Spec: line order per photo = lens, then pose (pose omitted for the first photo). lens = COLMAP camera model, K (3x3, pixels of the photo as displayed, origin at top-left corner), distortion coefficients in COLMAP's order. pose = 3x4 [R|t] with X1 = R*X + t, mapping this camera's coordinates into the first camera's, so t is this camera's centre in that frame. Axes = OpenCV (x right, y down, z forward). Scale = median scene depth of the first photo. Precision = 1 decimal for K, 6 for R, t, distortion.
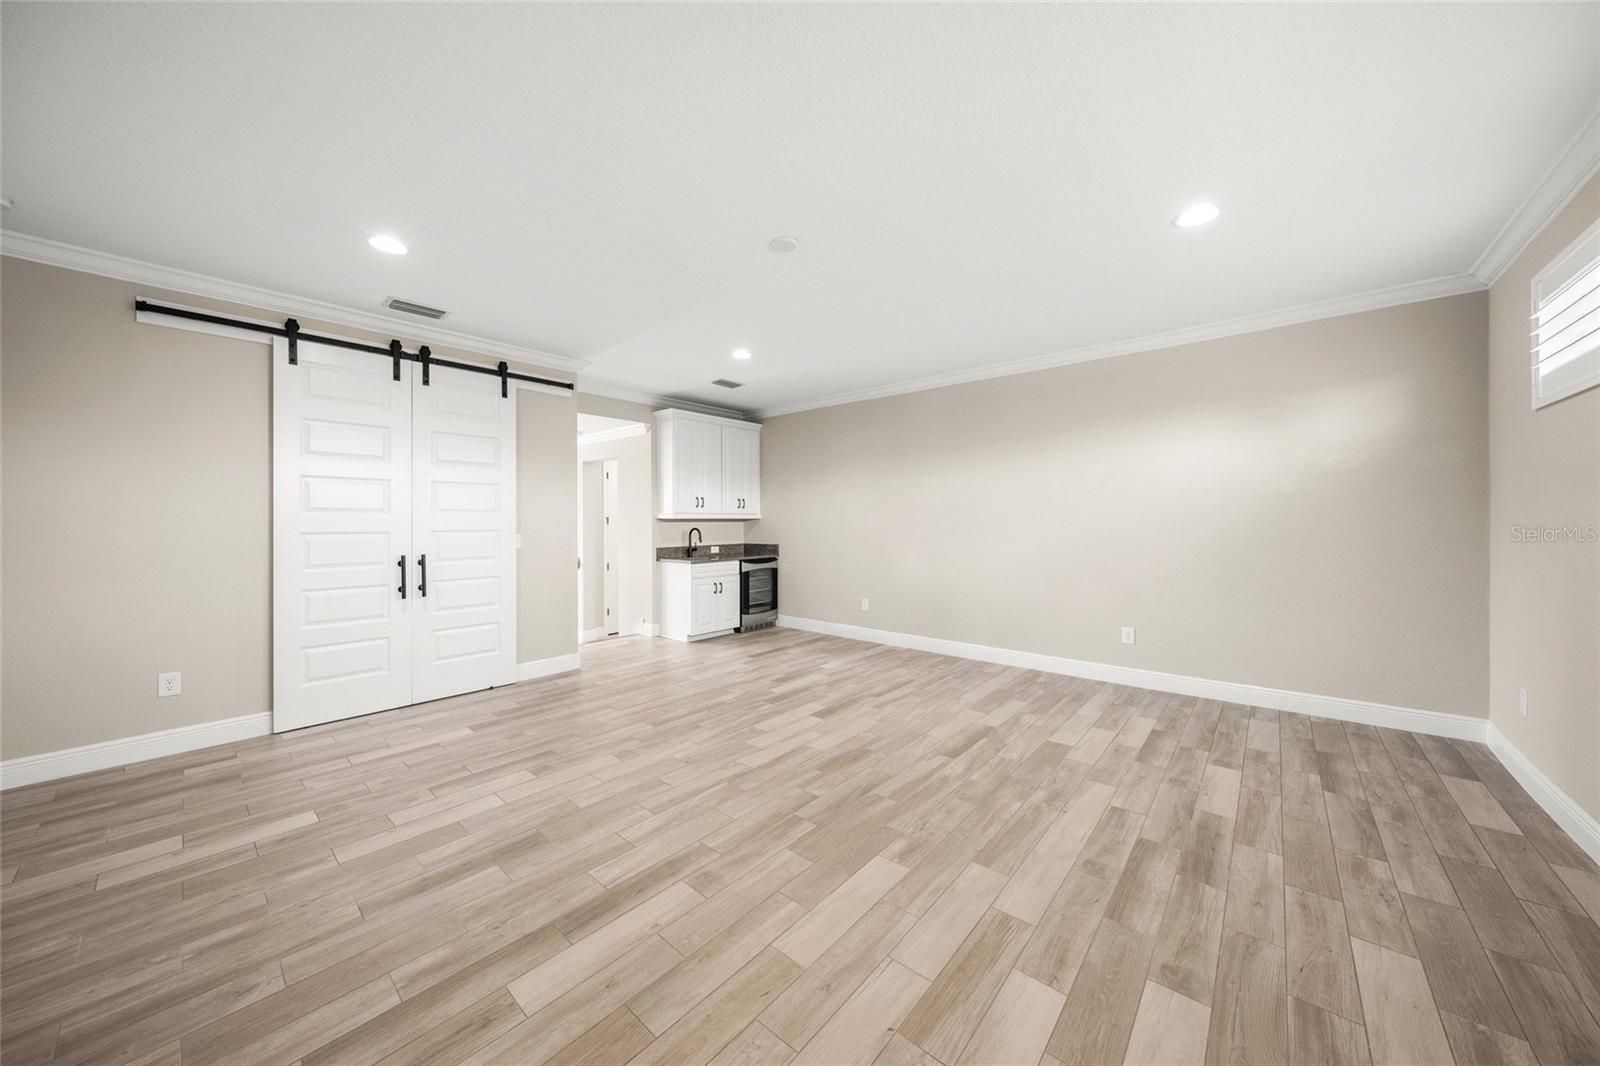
lens RADIAL K [[542.1, 0, 799.1], [0, 542.1, 530.2], [0, 0, 1]] dist [-0.000422, -0.000011]
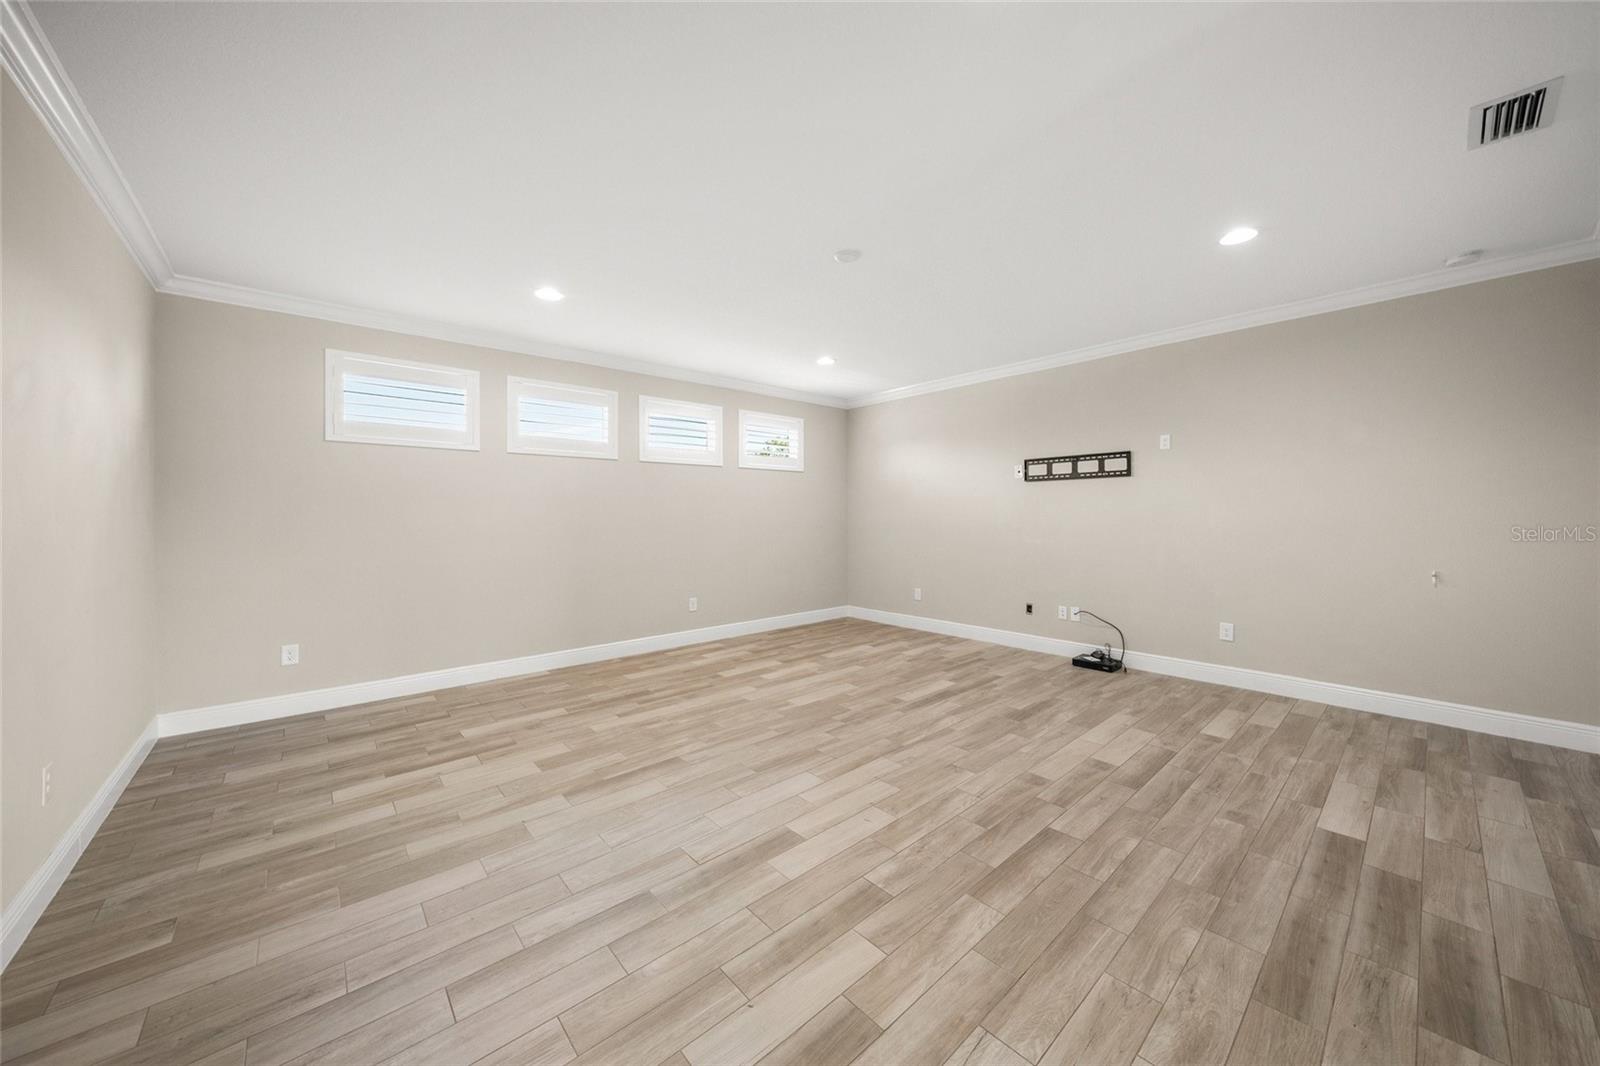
lens RADIAL K [[542.1, 0, 799.1], [0, 542.1, 530.2], [0, 0, 1]] dist [-0.000422, -0.000011]
pose [[-0.989884, 0.005365, 0.141778, -0.080034], [0.011389, 0.999065, 0.041710, -0.028617], [-0.141422, 0.042903, -0.989019, 2.096906]]
